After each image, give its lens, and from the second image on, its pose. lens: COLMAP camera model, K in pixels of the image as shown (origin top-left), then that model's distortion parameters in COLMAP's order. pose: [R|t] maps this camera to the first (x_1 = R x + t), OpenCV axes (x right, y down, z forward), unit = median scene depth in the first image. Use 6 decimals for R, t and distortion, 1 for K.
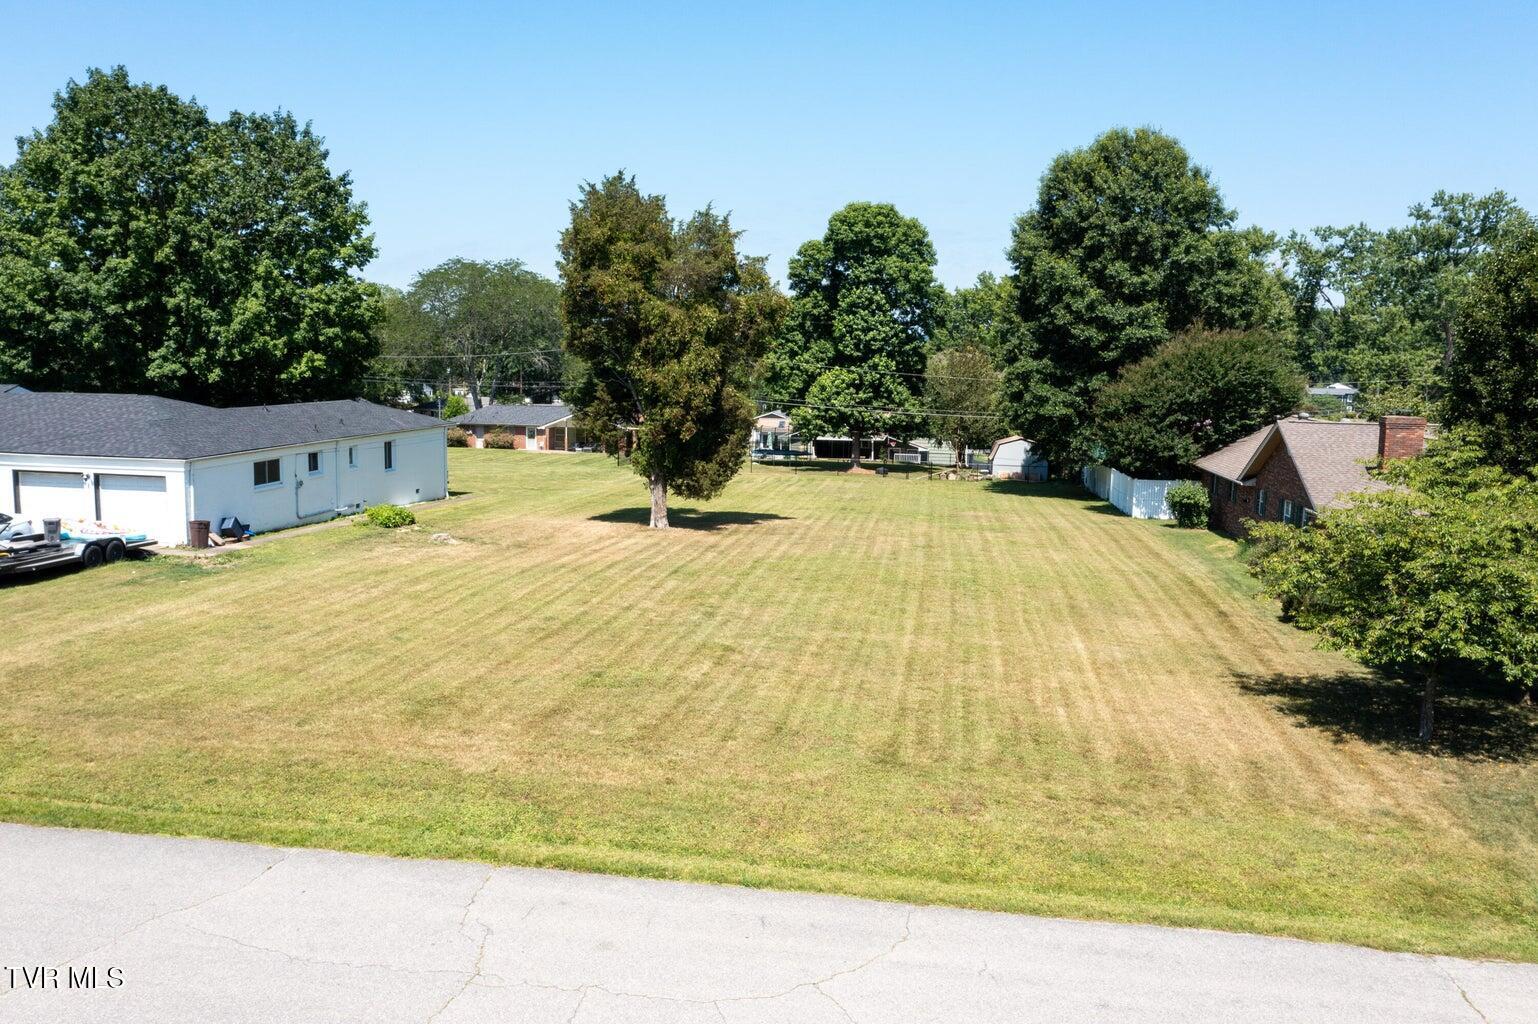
lens RADIAL K [[1227.6, 0, 771.8], [0, 1227.6, 509.4], [0, 0, 1]] dist [-0.007751, 0.017493]
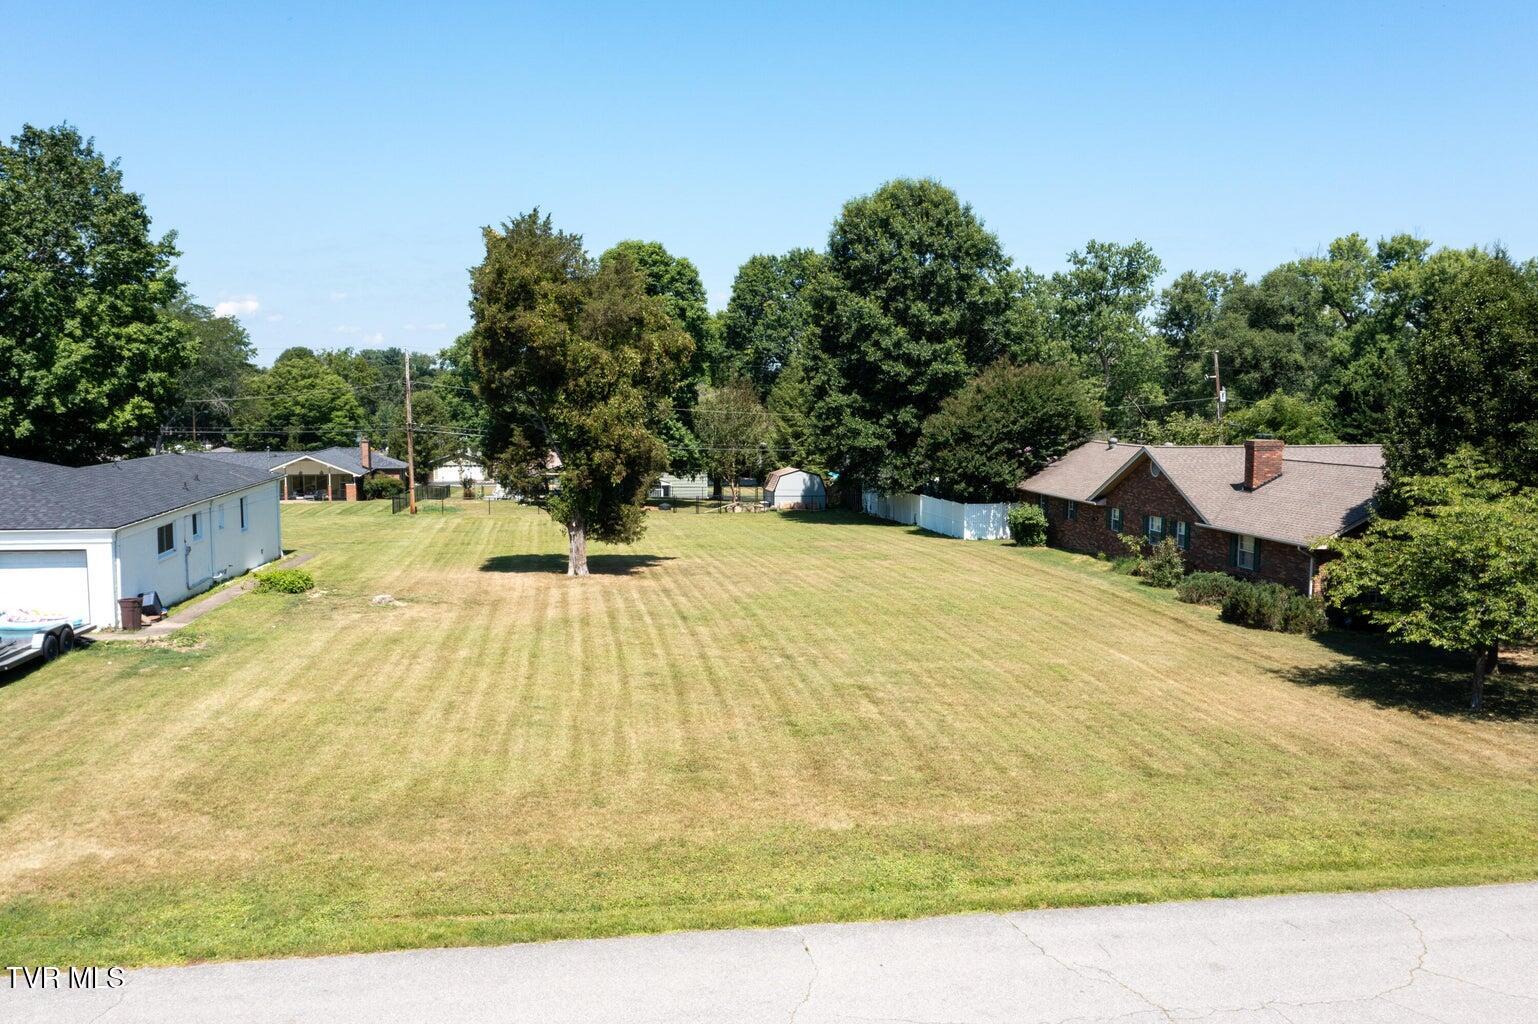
lens RADIAL K [[1227.6, 0, 771.8], [0, 1227.6, 509.4], [0, 0, 1]] dist [-0.007751, 0.017493]
pose [[0.951548, -0.044913, 0.304204, -0.178343], [0.052964, 0.998429, -0.018262, -0.008291], [-0.302906, 0.033489, 0.952432, 0.022022]]
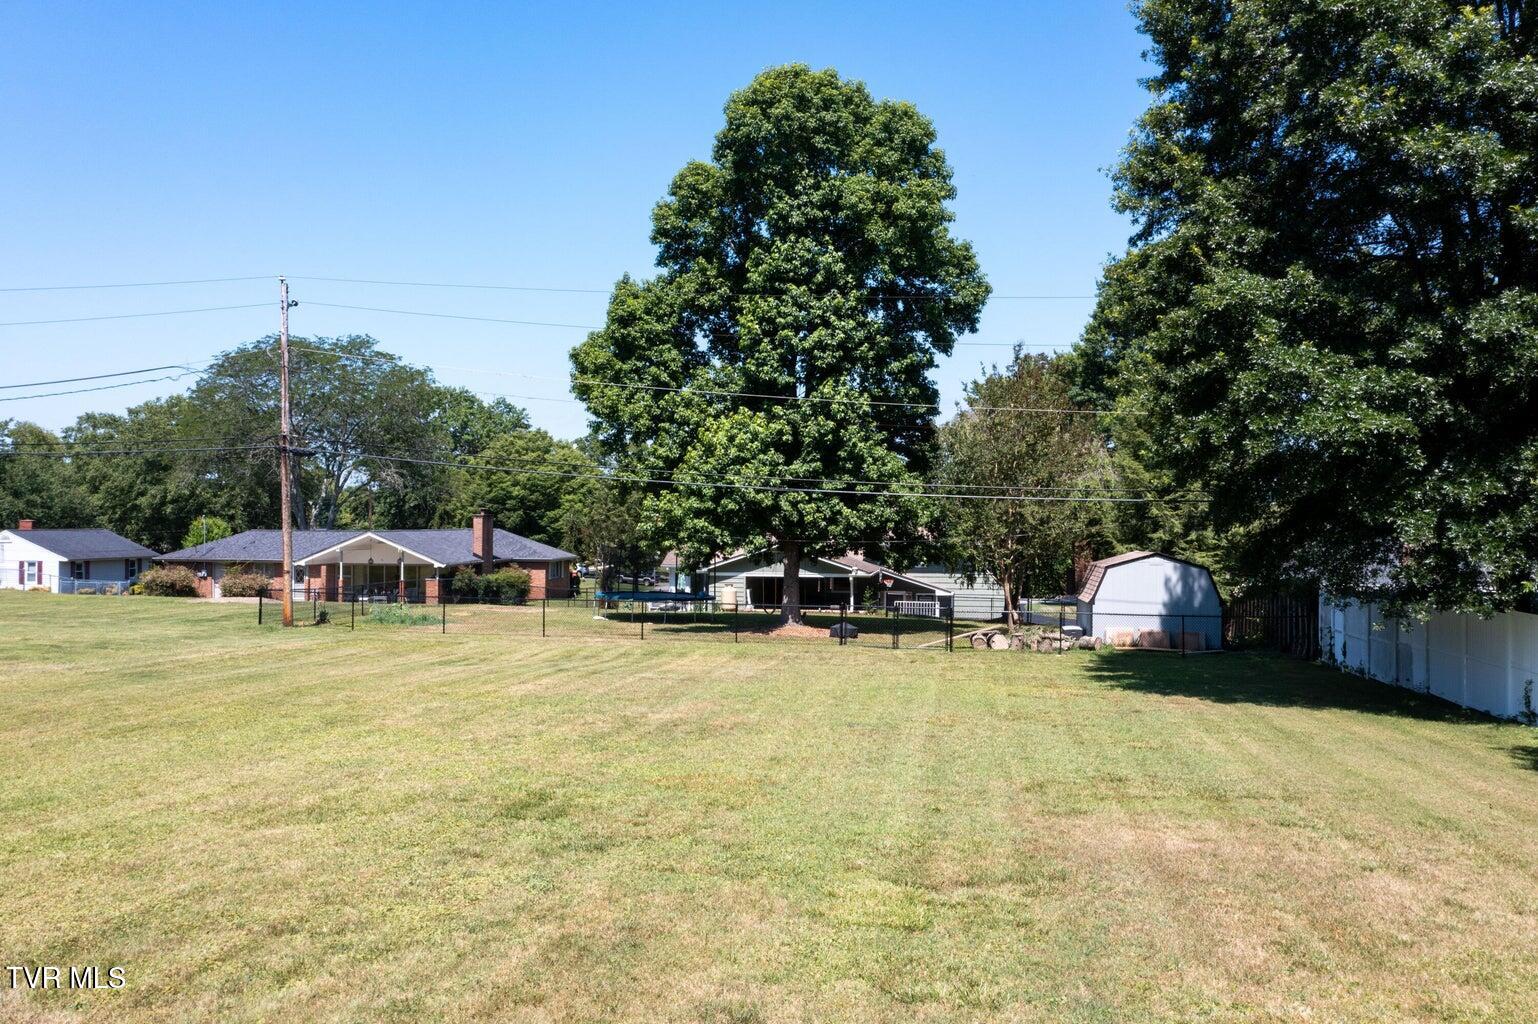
lens RADIAL K [[1227.6, 0, 771.8], [0, 1227.6, 509.4], [0, 0, 1]] dist [-0.007751, 0.017493]
pose [[0.999569, -0.011941, -0.026830, 0.101562], [0.008327, 0.991350, -0.130982, -0.022136], [0.028162, 0.130702, 0.991022, 0.727665]]
